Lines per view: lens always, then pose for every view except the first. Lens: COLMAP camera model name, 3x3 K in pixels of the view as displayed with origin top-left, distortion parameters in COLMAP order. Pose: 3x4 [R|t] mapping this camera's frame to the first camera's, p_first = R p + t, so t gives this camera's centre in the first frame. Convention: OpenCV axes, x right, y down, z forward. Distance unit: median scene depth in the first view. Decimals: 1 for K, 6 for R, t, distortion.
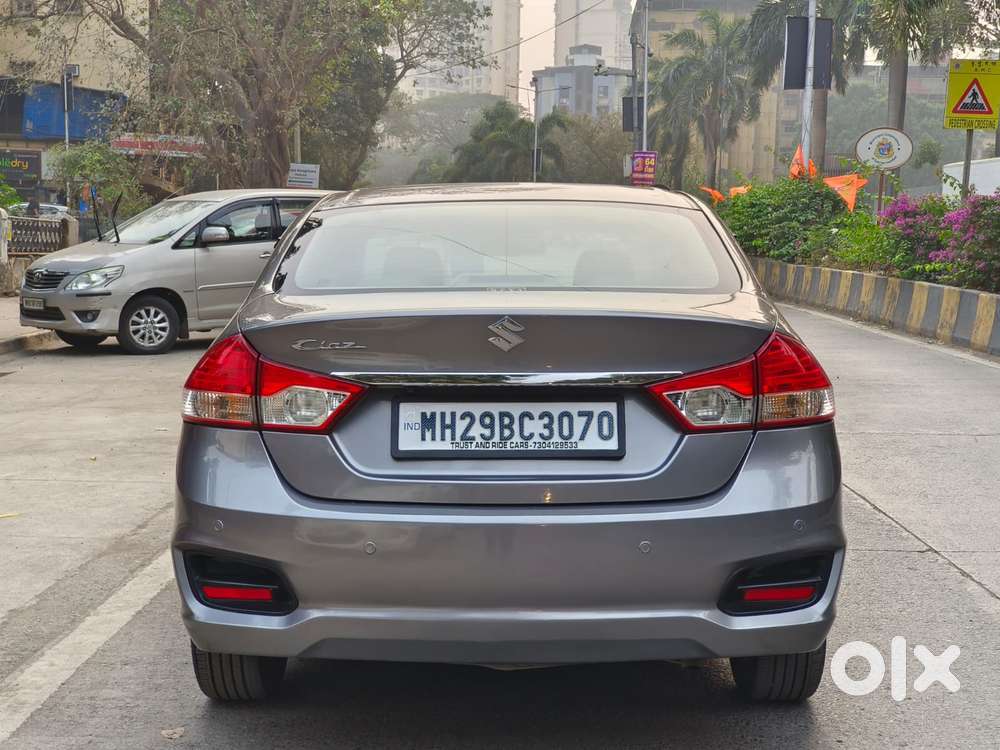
lens RADIAL K [[1473.5, 0, 514.3], [0, 1473.5, 374.6], [0, 0, 1]] dist [0.250440, -0.891174]
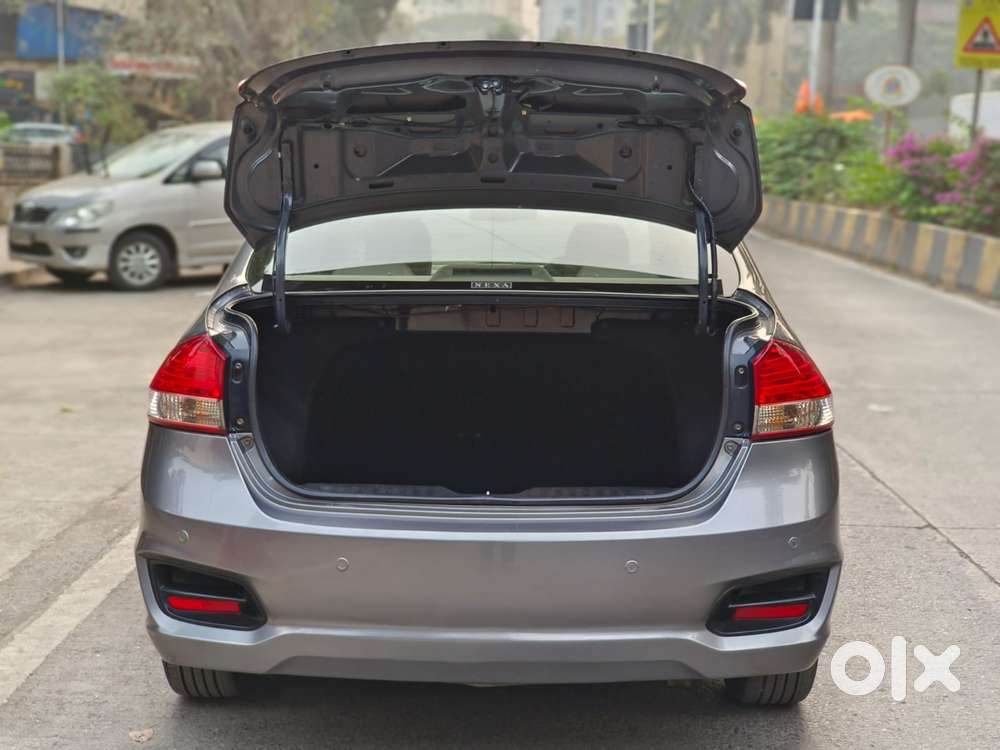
lens RADIAL K [[1473.5, 0, 514.3], [0, 1473.5, 374.6], [0, 0, 1]] dist [0.250440, -0.891174]
pose [[0.999910, 0.013402, 0.000009, 0.006523], [-0.013383, 0.998472, 0.053616, -0.032188], [0.000710, -0.053612, 0.998562, 0.031619]]
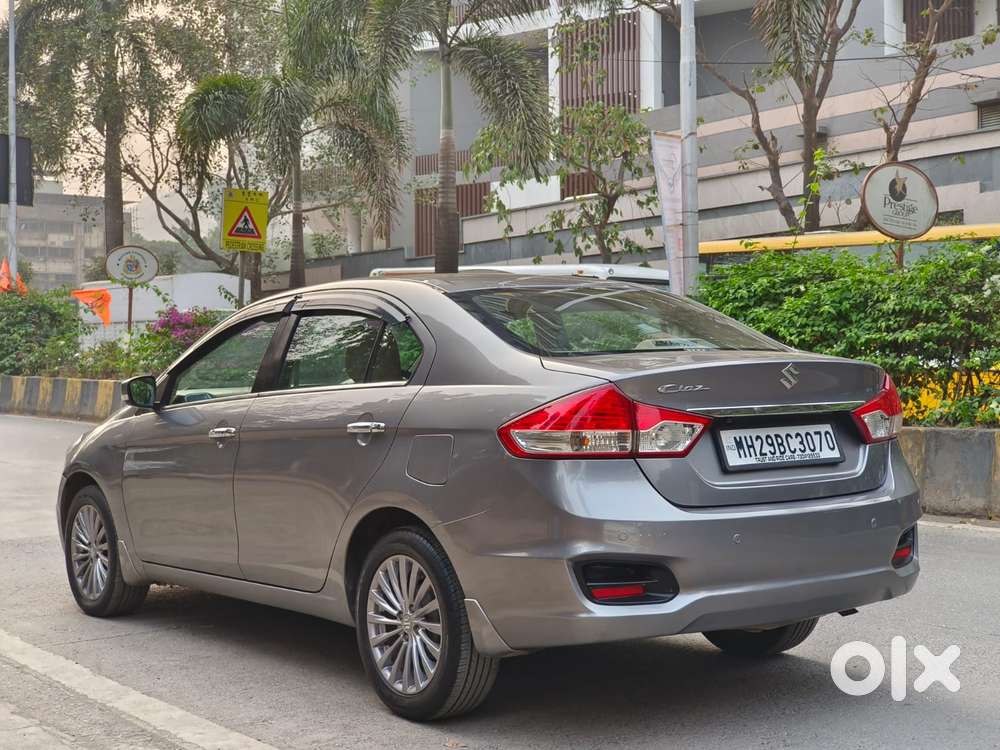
lens RADIAL K [[1473.5, 0, 514.3], [0, 1473.5, 374.6], [0, 0, 1]] dist [0.250440, -0.891174]
pose [[0.770928, -0.016352, 0.636713, -0.624794], [0.069273, 0.995893, -0.058299, 0.019726], [-0.633144, 0.089052, 0.768894, 0.053381]]
